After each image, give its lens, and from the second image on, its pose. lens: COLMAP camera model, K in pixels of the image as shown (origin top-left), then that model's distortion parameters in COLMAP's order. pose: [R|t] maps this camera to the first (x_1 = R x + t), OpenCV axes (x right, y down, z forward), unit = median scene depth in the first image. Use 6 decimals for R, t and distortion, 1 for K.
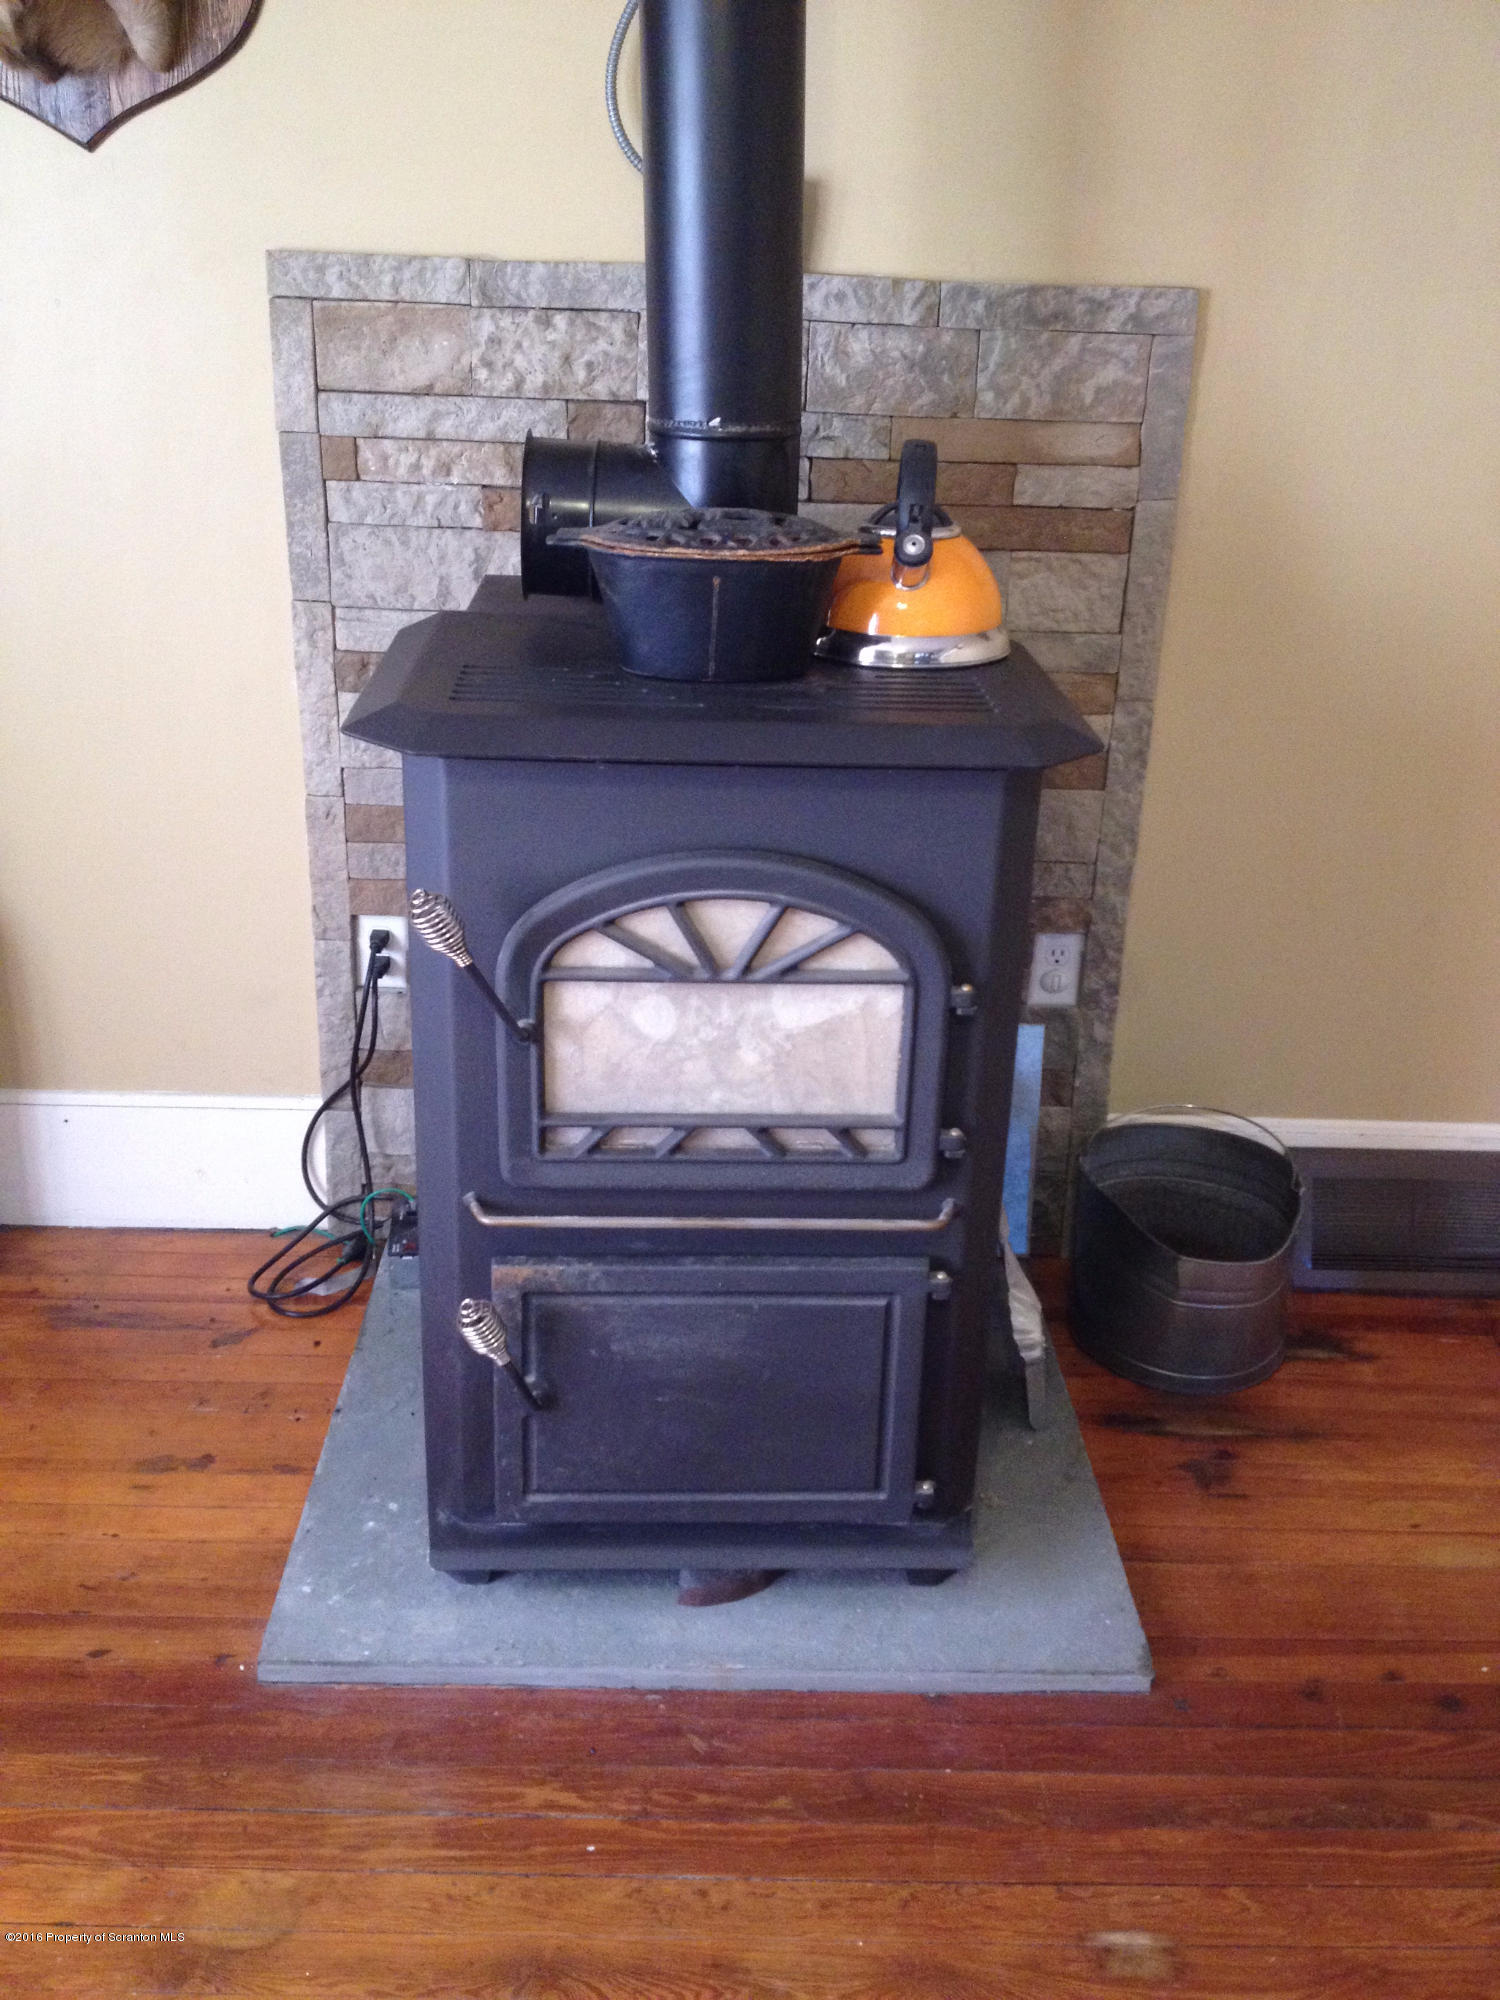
lens RADIAL K [[1899.0, 0, 750.0], [0, 1899.0, 1000.0], [0, 0, 1]] dist [0.163918, -0.377171]
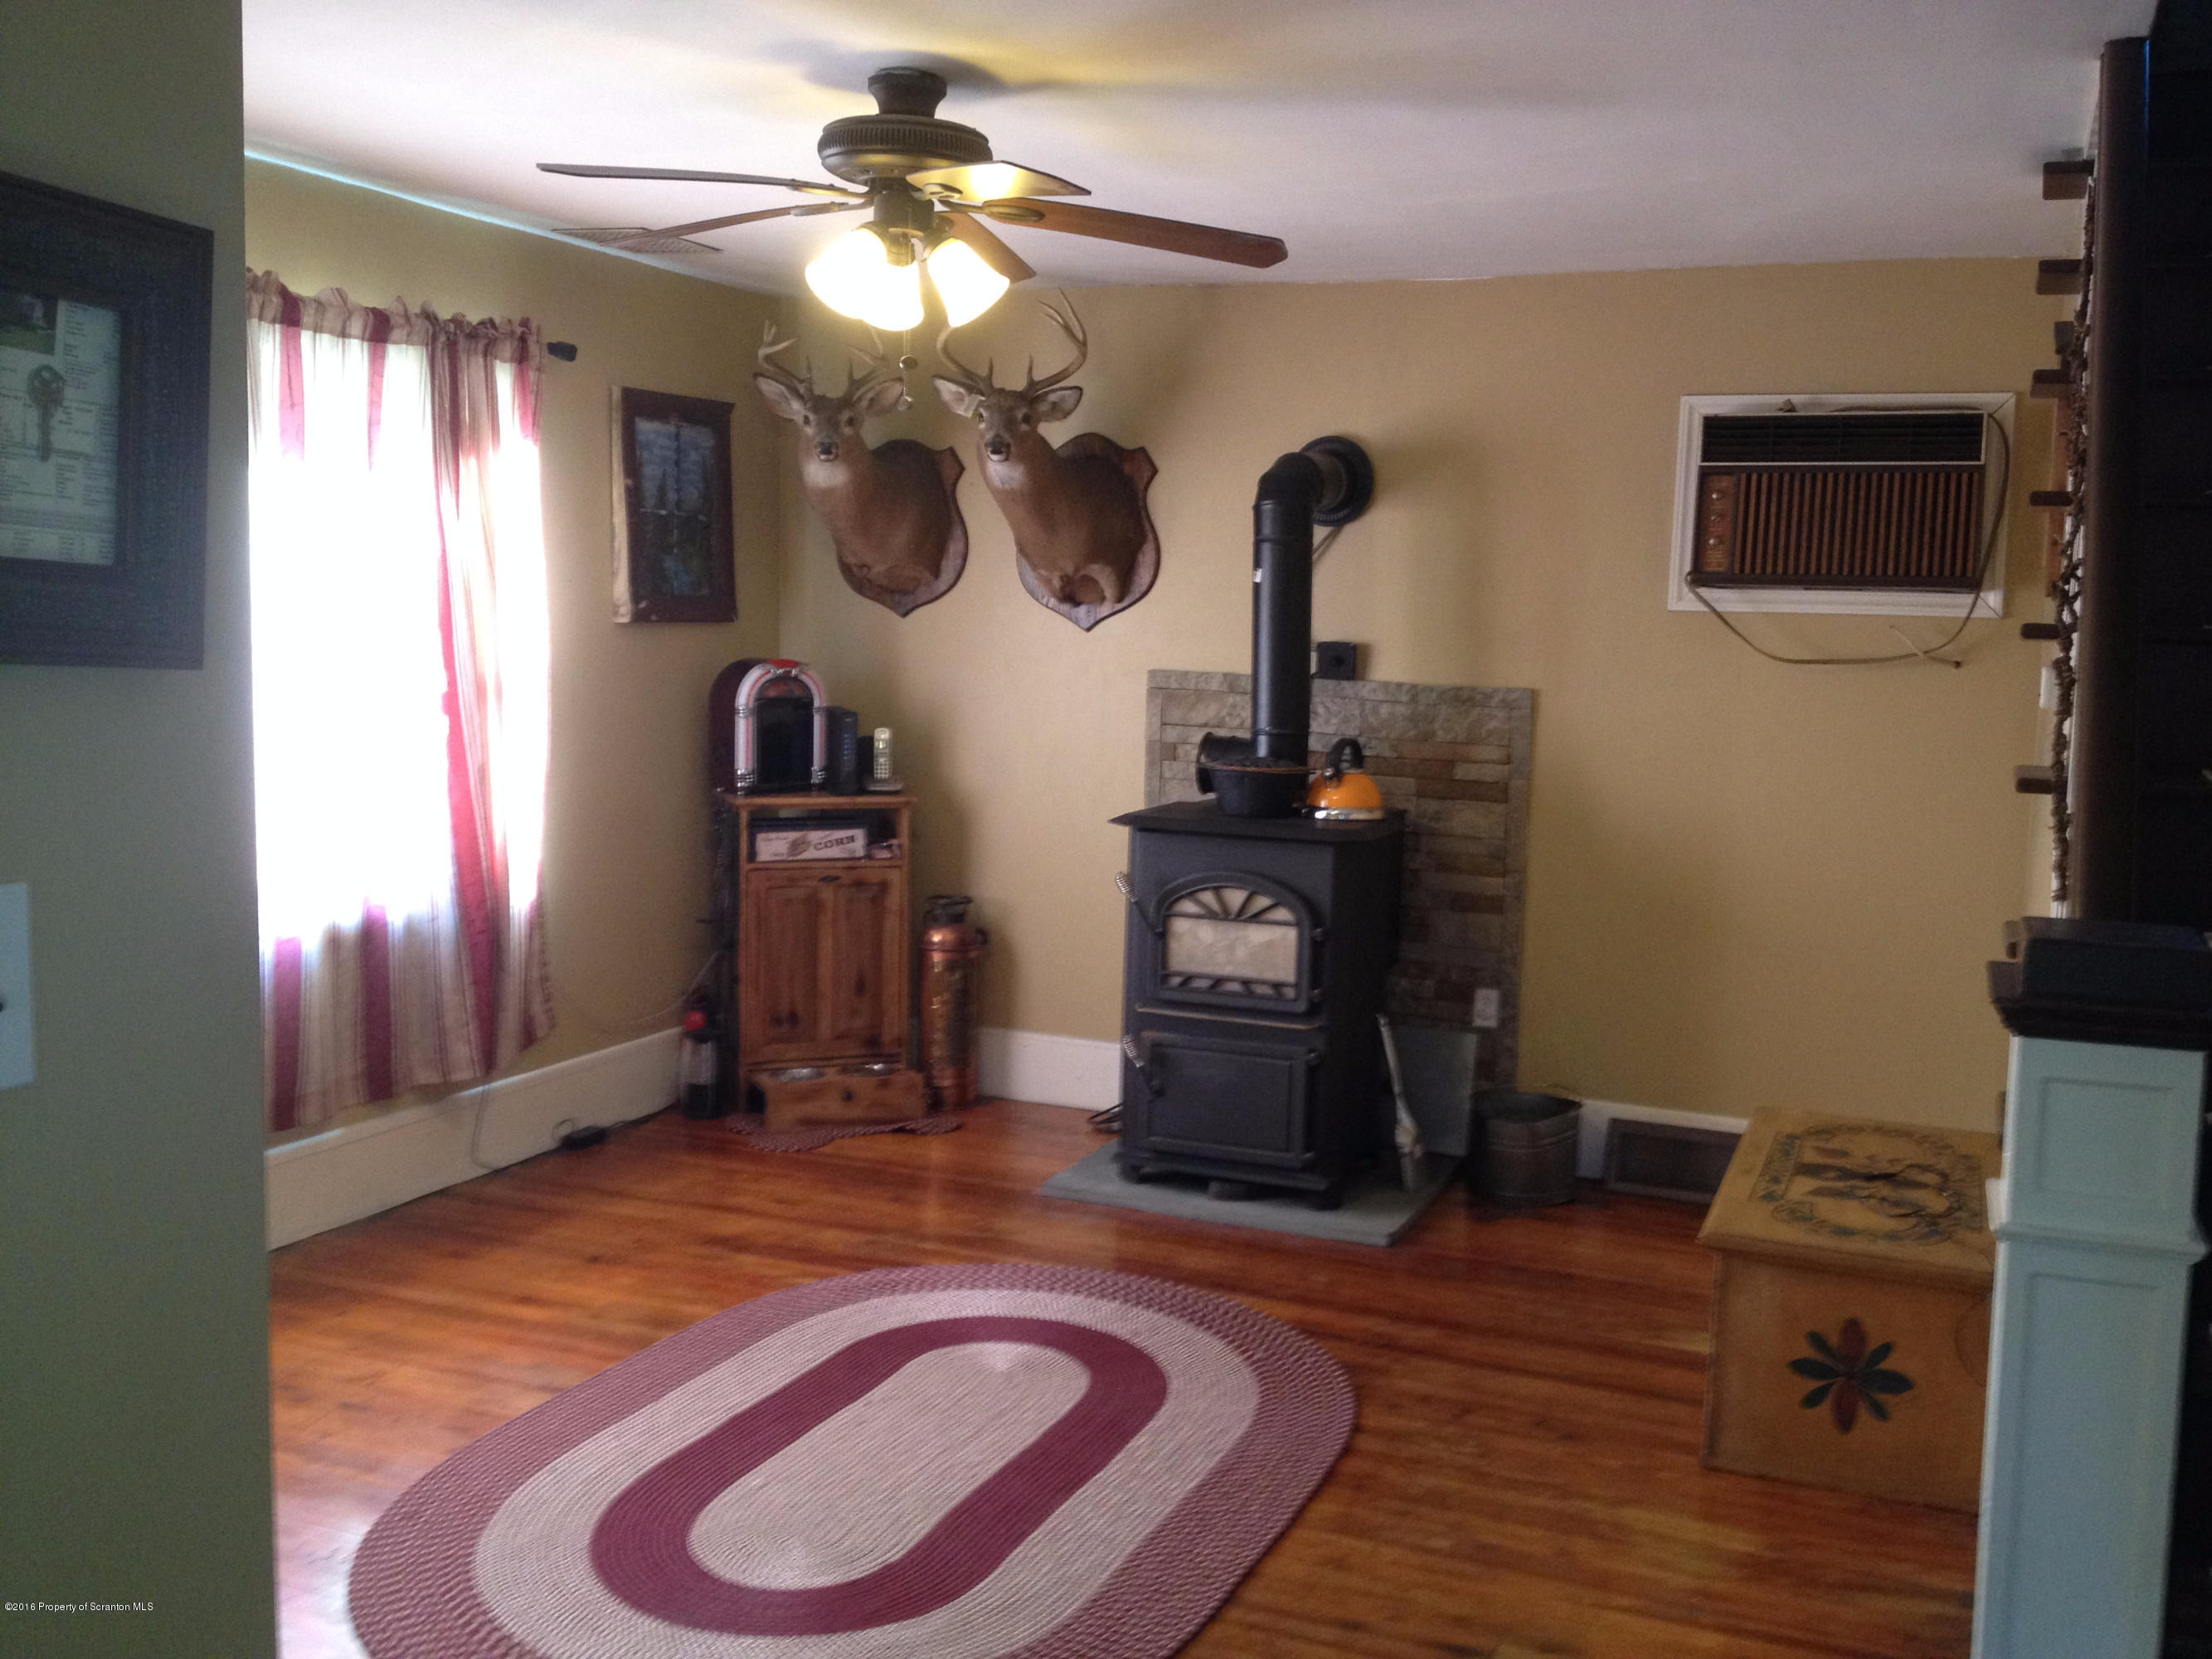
lens RADIAL K [[2083.9, 0, 1092.1], [0, 2083.9, 841.7], [0, 0, 1]] dist [0.185933, -0.418635]
pose [[0.915770, 0.043088, -0.399386, 0.754842], [-0.158706, 0.952154, -0.261182, 0.528411], [0.369023, 0.302567, 0.878792, -1.303254]]
